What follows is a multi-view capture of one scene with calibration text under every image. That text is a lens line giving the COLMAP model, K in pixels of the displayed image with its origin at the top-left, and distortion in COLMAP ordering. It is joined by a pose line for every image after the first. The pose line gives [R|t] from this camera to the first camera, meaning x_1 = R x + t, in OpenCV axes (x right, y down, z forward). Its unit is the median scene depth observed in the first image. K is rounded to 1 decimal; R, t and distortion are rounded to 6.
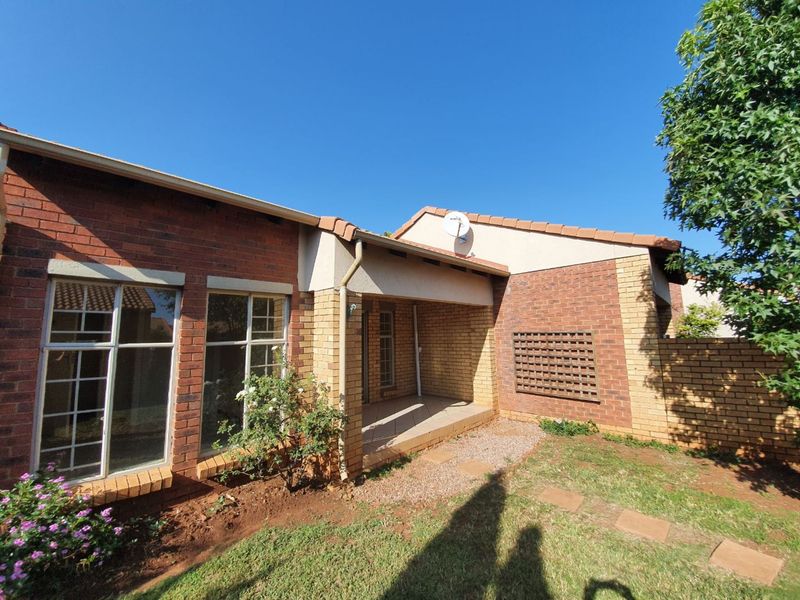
lens RADIAL K [[318.7, 0, 404.4], [0, 318.7, 294.5], [0, 0, 1]] dist [0.009587, -0.016519]
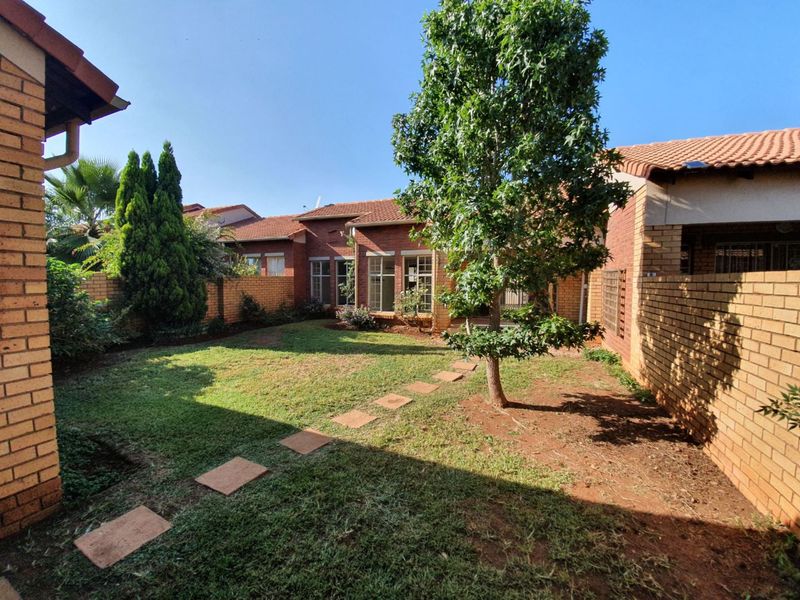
lens RADIAL K [[318.7, 0, 404.4], [0, 318.7, 294.5], [0, 0, 1]] dist [0.009587, -0.016519]
pose [[0.360467, 0.062647, -0.930666, 2.069273], [0.108602, 0.988138, 0.108580, 0.018270], [0.926428, -0.140211, 0.349388, 0.003417]]
